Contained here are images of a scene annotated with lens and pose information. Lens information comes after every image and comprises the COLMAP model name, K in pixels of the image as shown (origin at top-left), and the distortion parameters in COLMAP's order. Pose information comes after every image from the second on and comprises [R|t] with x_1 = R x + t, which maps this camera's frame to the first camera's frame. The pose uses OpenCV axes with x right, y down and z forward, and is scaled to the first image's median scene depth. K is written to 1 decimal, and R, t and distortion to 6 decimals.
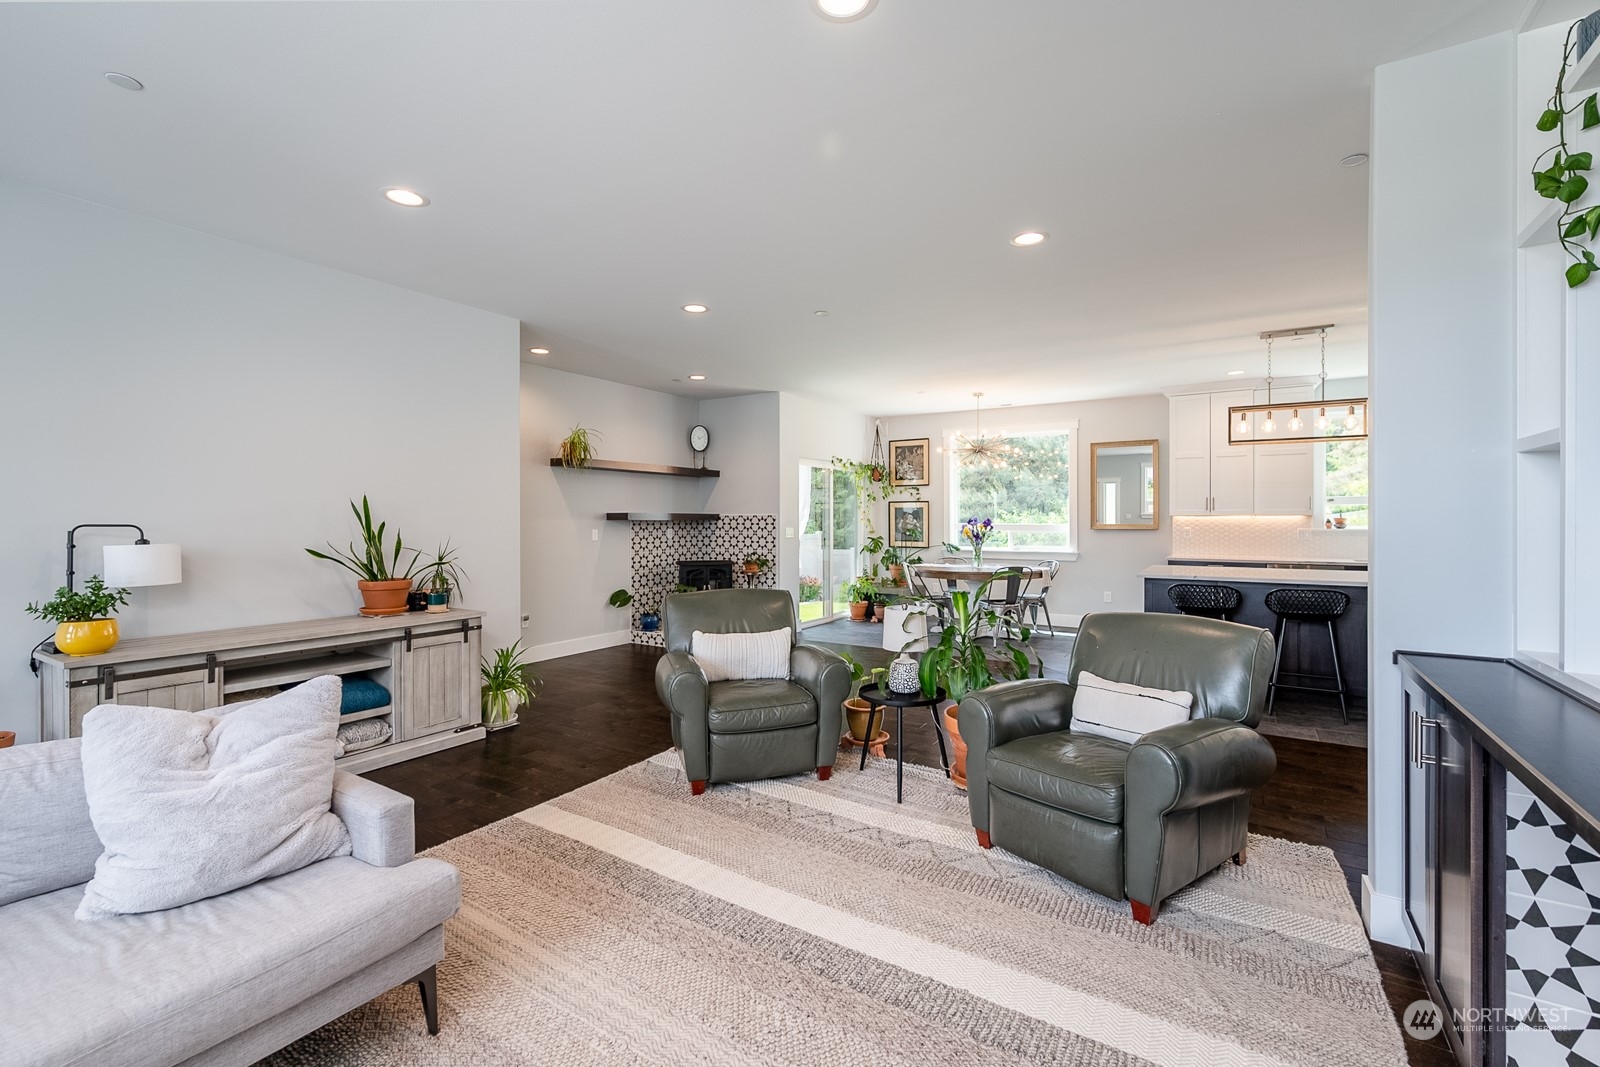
lens RADIAL K [[696.0, 0, 793.6], [0, 696.0, 524.3], [0, 0, 1]] dist [0.001133, 0.000140]
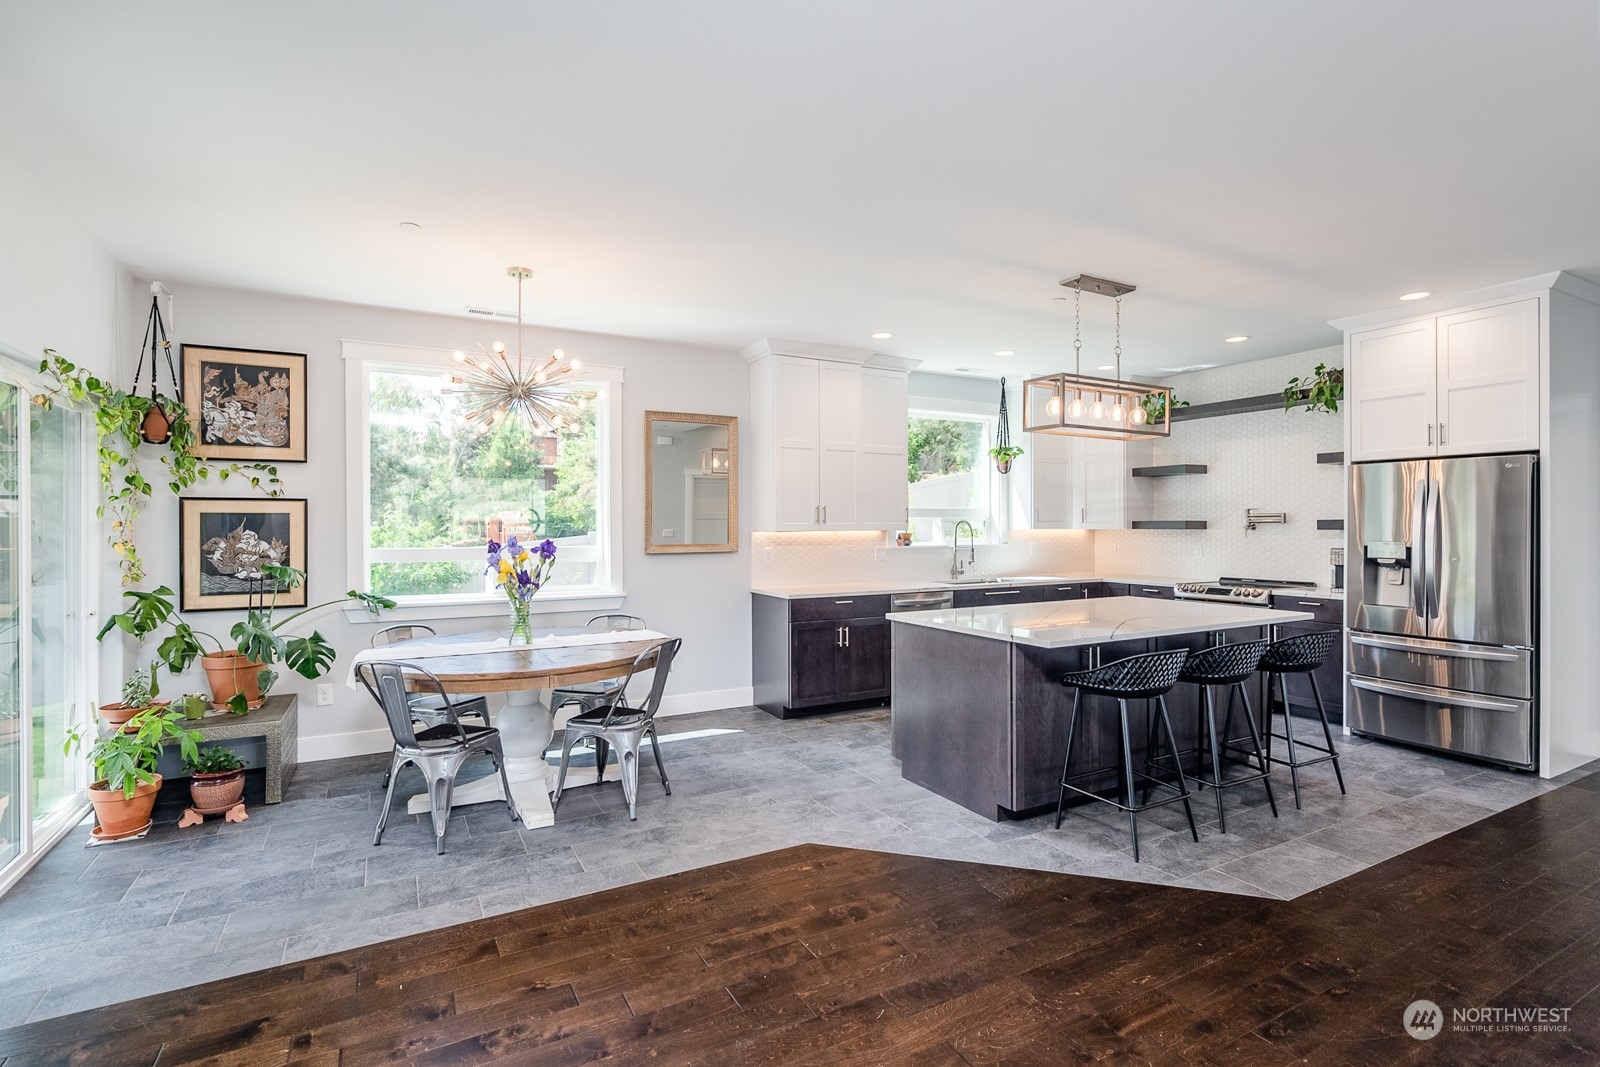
lens RADIAL K [[776.0, 0, 797.2], [0, 776.0, 525.9], [0, 0, 1]] dist [-0.000529, 0.000110]
pose [[0.479772, -0.002997, 0.877388, -0.091419], [0.010139, 0.999946, -0.002128, -0.013394], [-0.877335, 0.009917, 0.479776, 0.543123]]
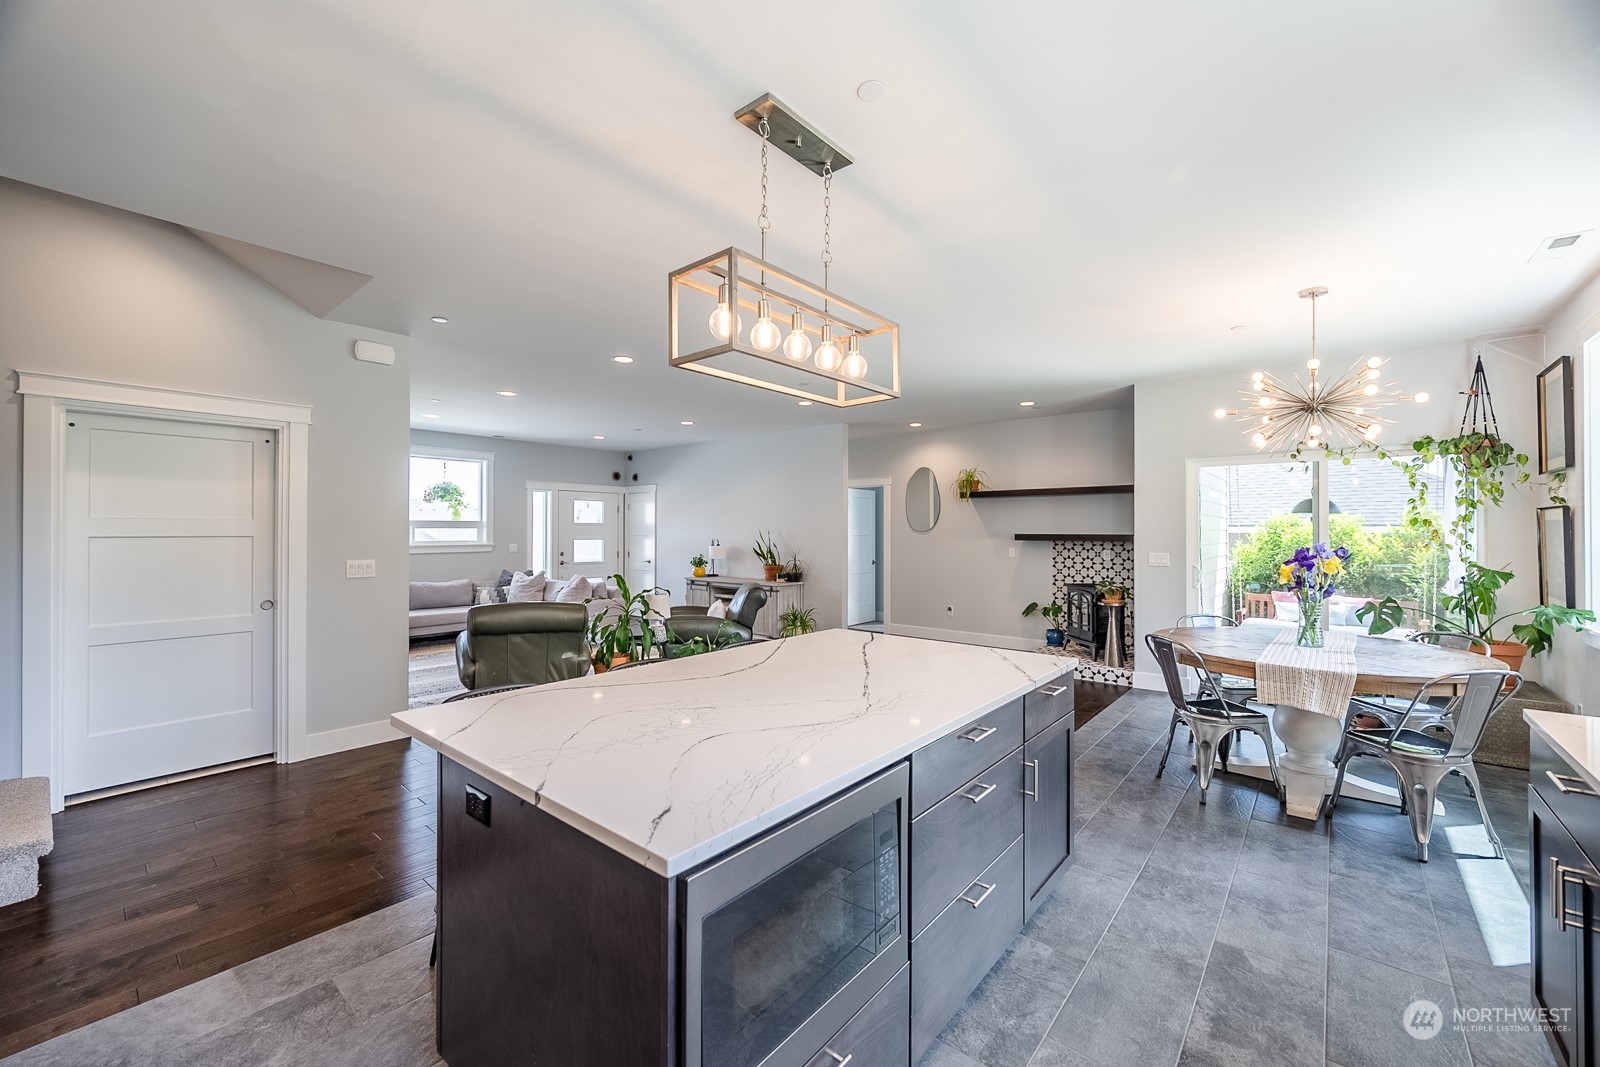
lens RADIAL K [[641.4, 0, 799.4], [0, 641.4, 528.4], [0, 0, 1]] dist [0.000464, 0.000014]
pose [[-0.132274, -0.005841, -0.991196, 0.695949], [-0.008240, 0.999955, -0.004793, -0.014265], [0.991179, 0.007533, -0.132316, 0.647680]]
